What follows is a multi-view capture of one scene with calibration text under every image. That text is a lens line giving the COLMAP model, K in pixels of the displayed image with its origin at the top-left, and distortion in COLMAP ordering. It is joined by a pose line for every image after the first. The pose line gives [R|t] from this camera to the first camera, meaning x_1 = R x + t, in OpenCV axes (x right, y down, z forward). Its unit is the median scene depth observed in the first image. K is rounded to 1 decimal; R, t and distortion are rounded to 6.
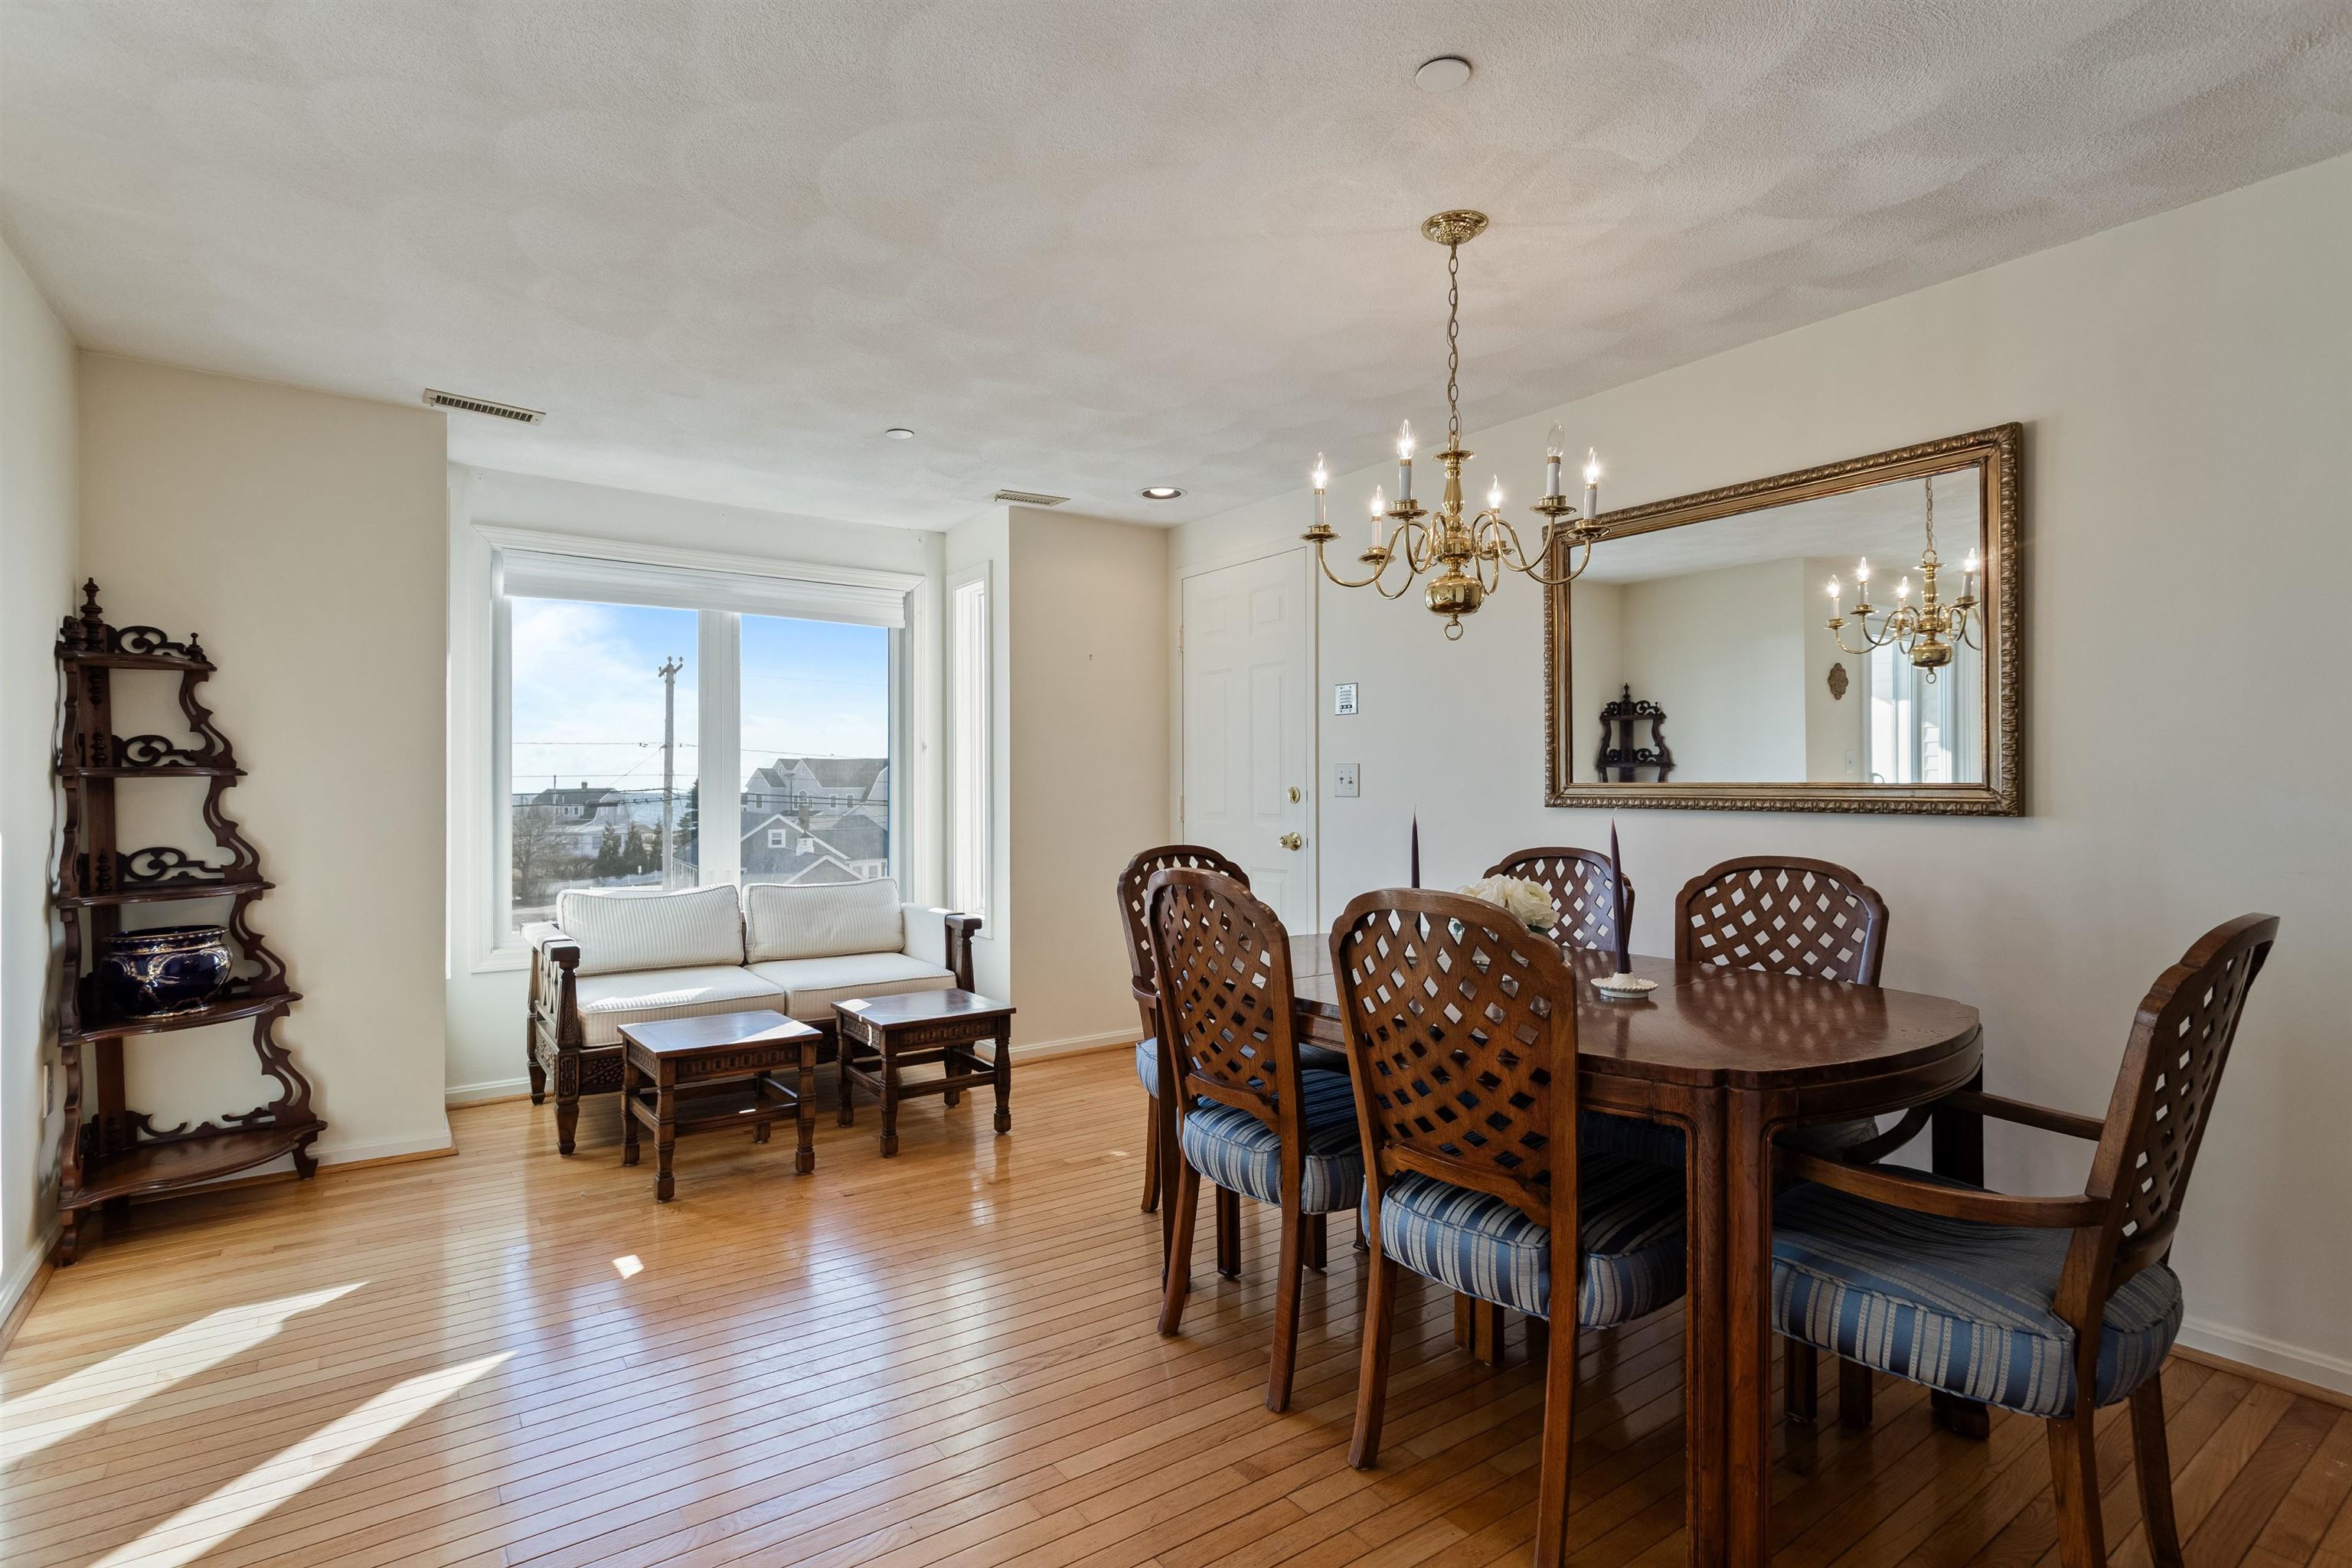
lens RADIAL K [[1113.7, 0, 1207.4], [0, 1113.7, 785.8], [0, 0, 1]] dist [0.001102, 0.005299]
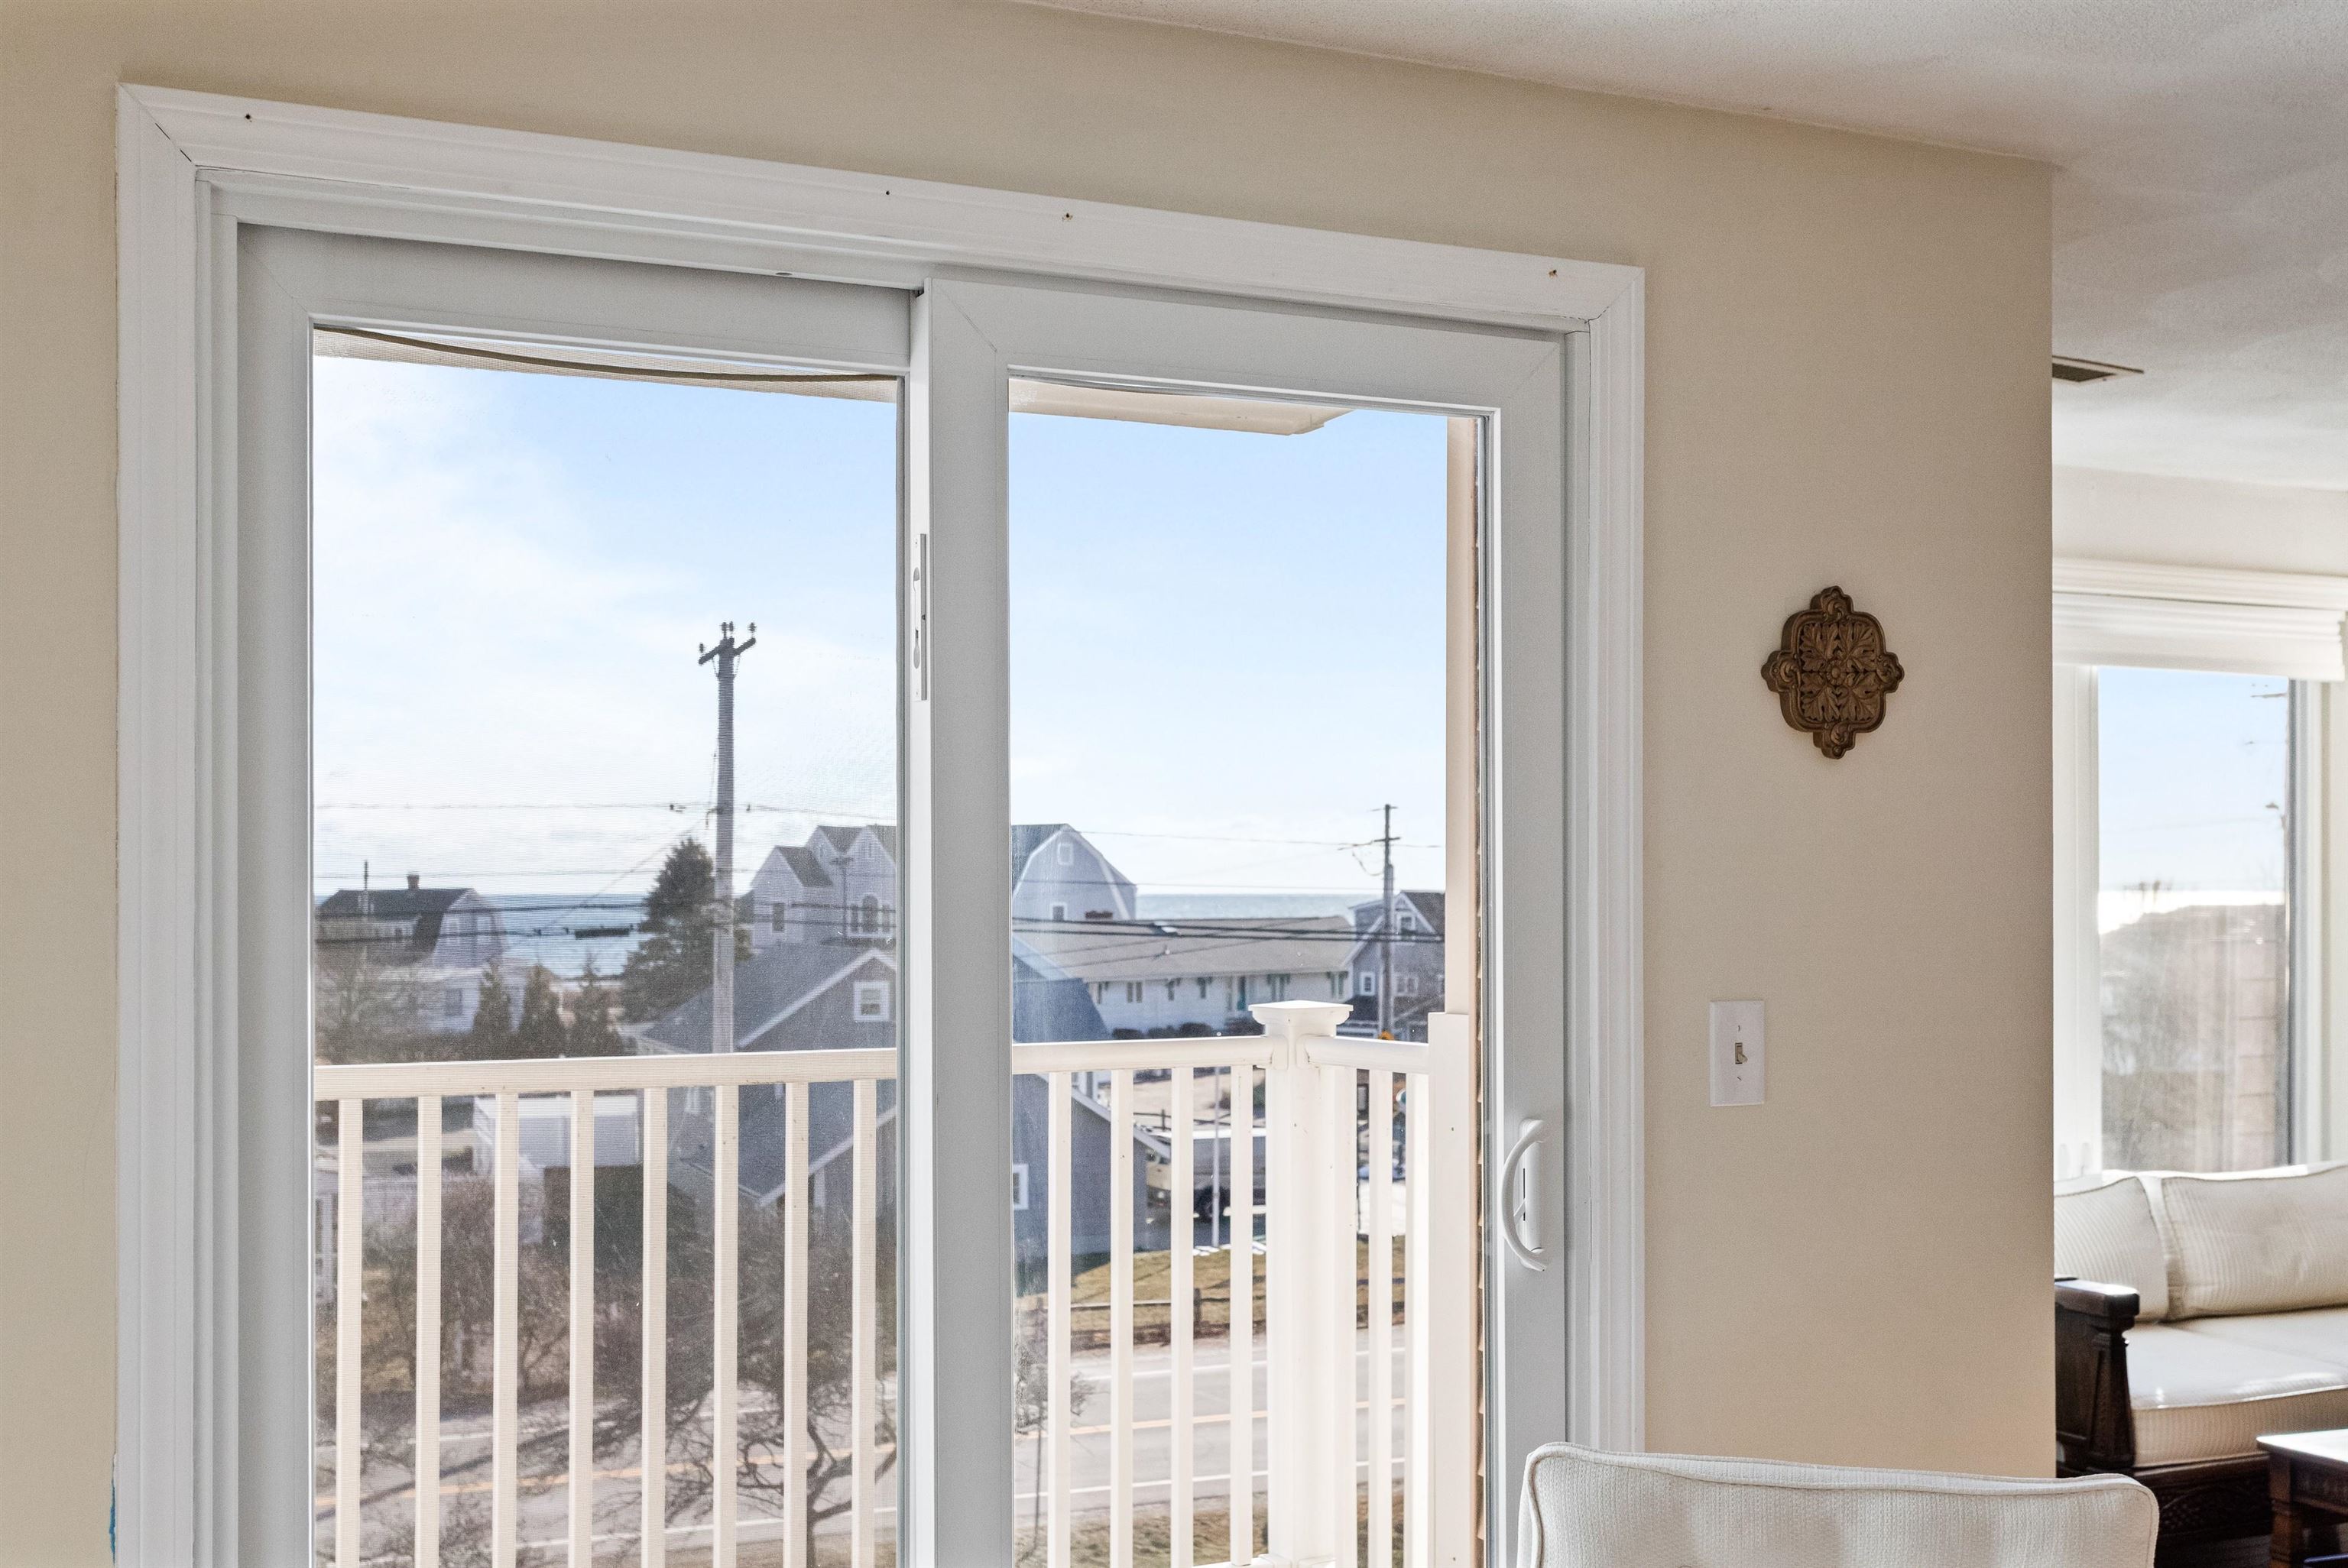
lens RADIAL K [[2580.5, 0, 1233.8], [0, 2580.5, 889.8], [0, 0, 1]] dist [0.003426, 0.000000]
pose [[0.985934, -0.000390, -0.167136, -0.935028], [0.001374, 0.999982, 0.005771, -0.083756], [0.167131, -0.005920, 0.985917, -0.455223]]
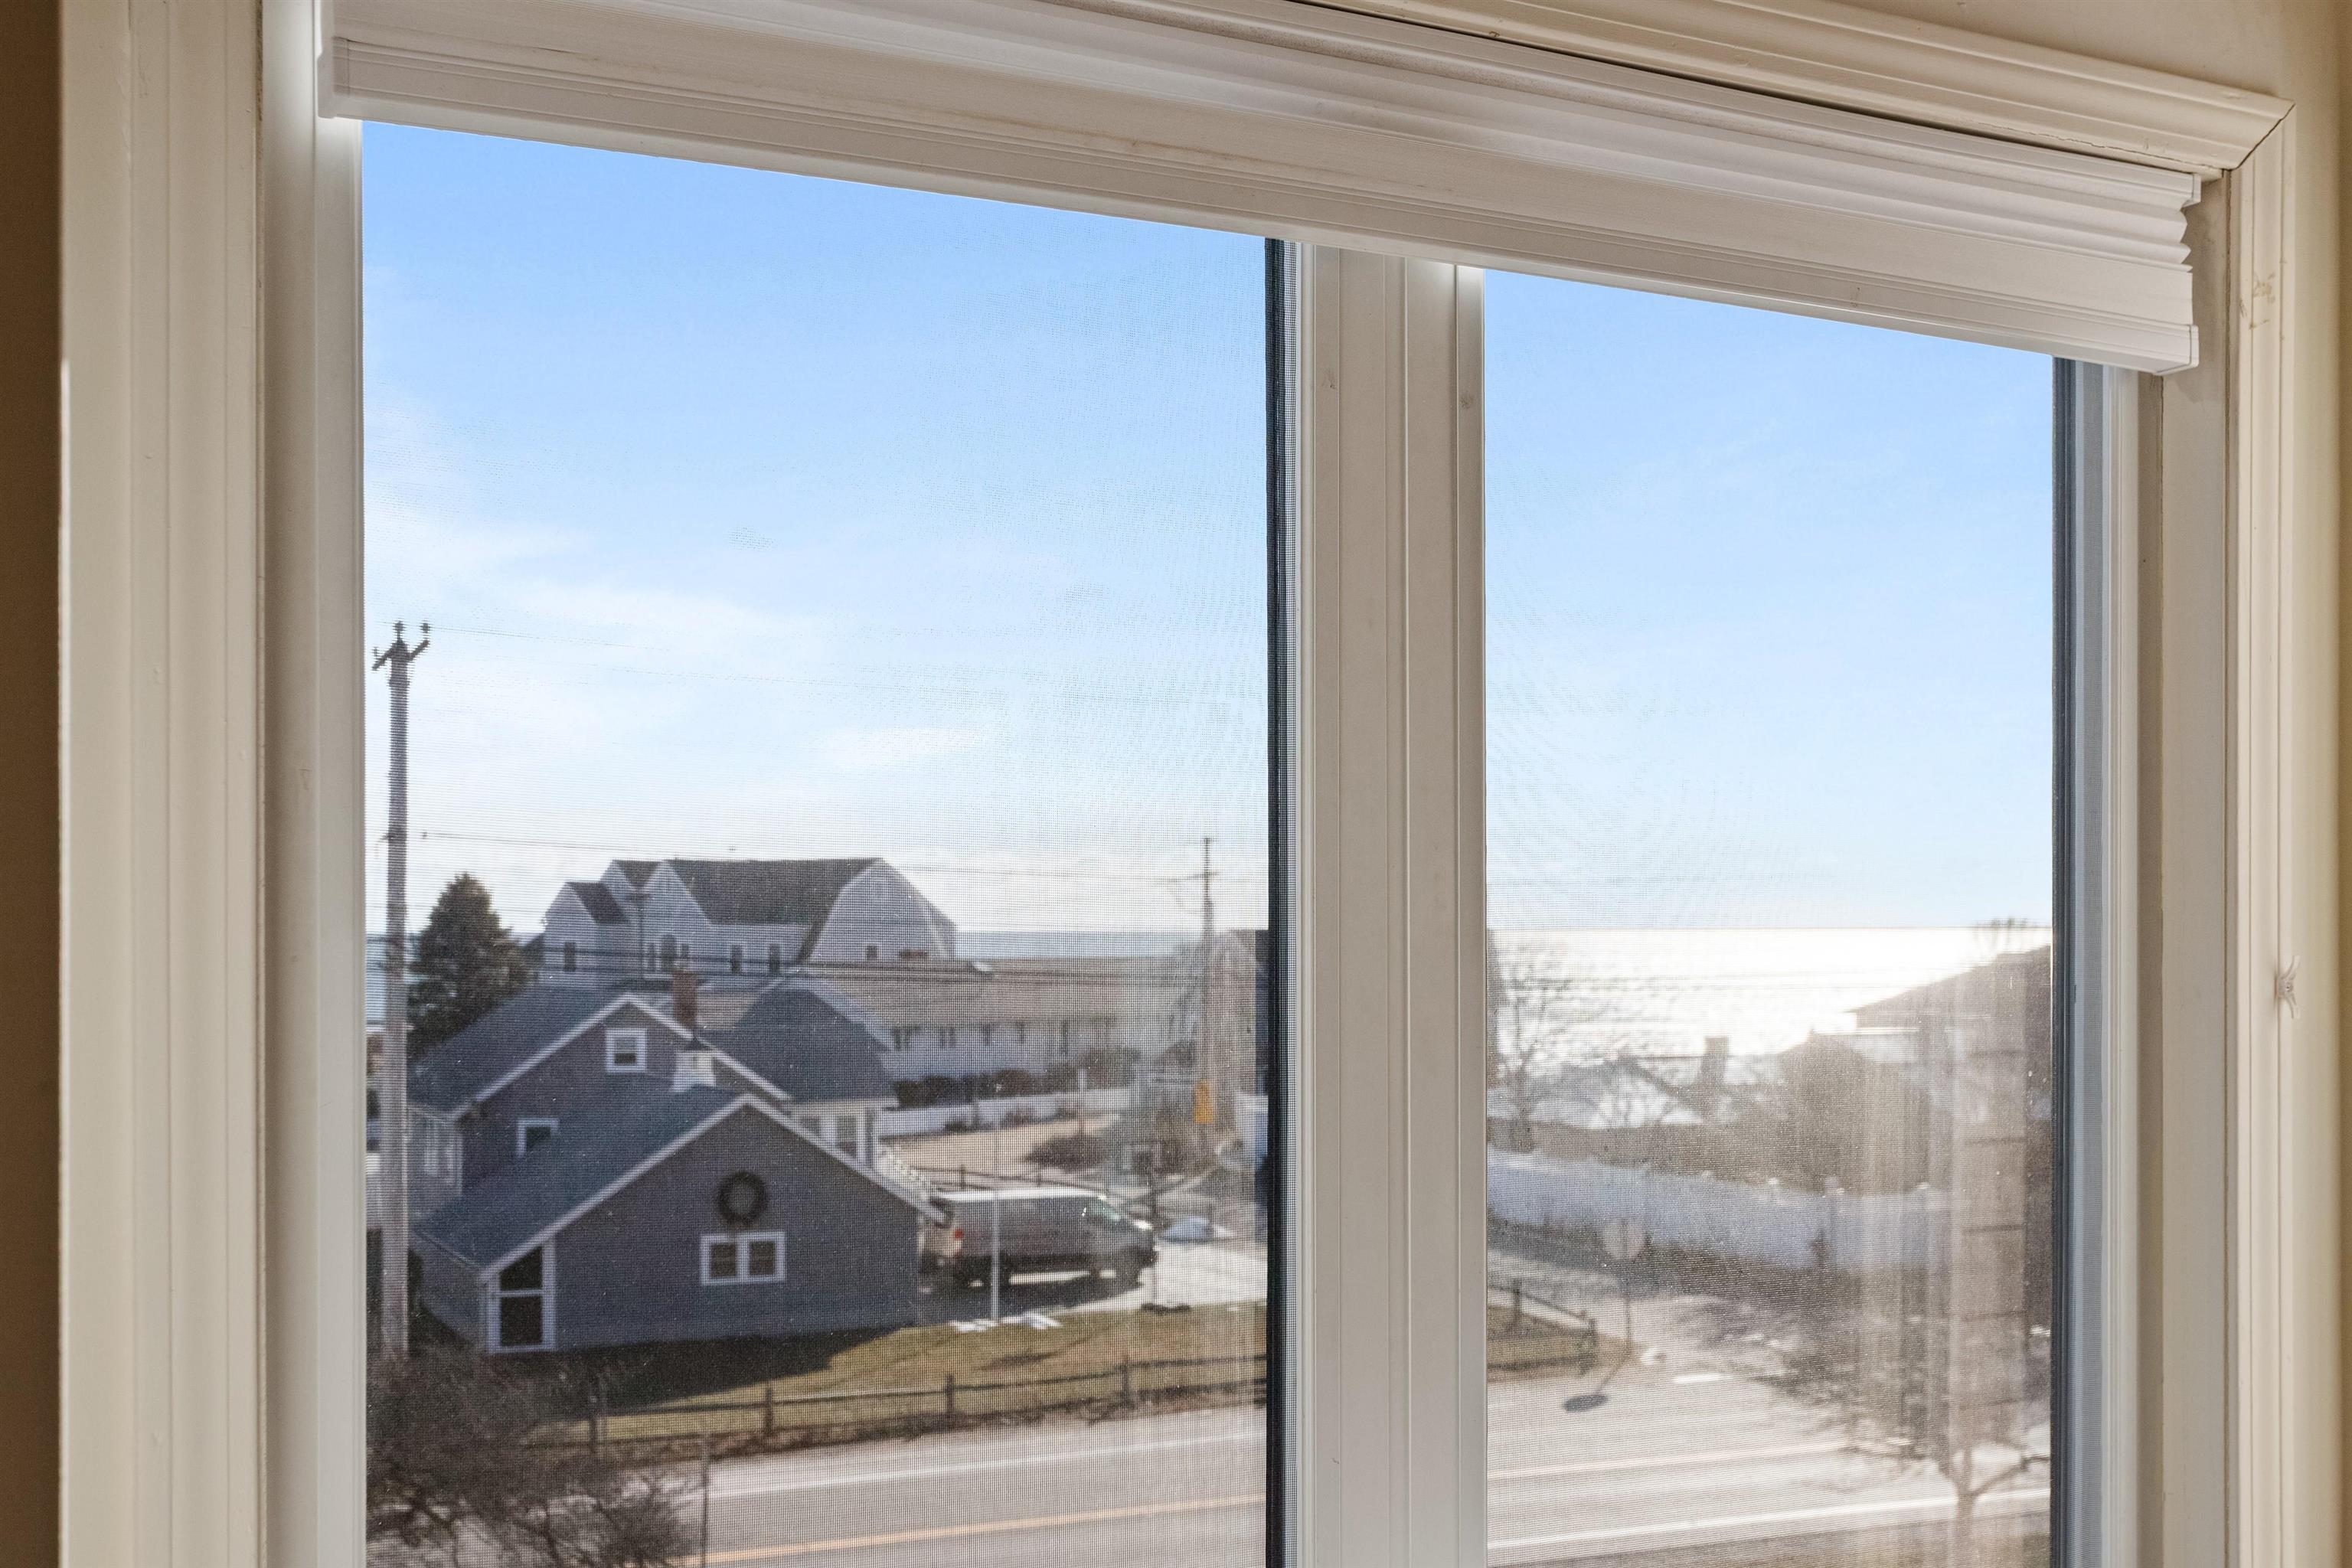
lens RADIAL K [[2585.2, 0, 1270.9], [0, 2585.2, 925.3], [0, 0, 1]] dist [0.003426, 0.000000]
pose [[0.994206, 0.000101, -0.107494, -0.612777], [0.000416, 0.999988, 0.004788, -0.076998], [0.107494, -0.004805, 0.994194, 0.869695]]
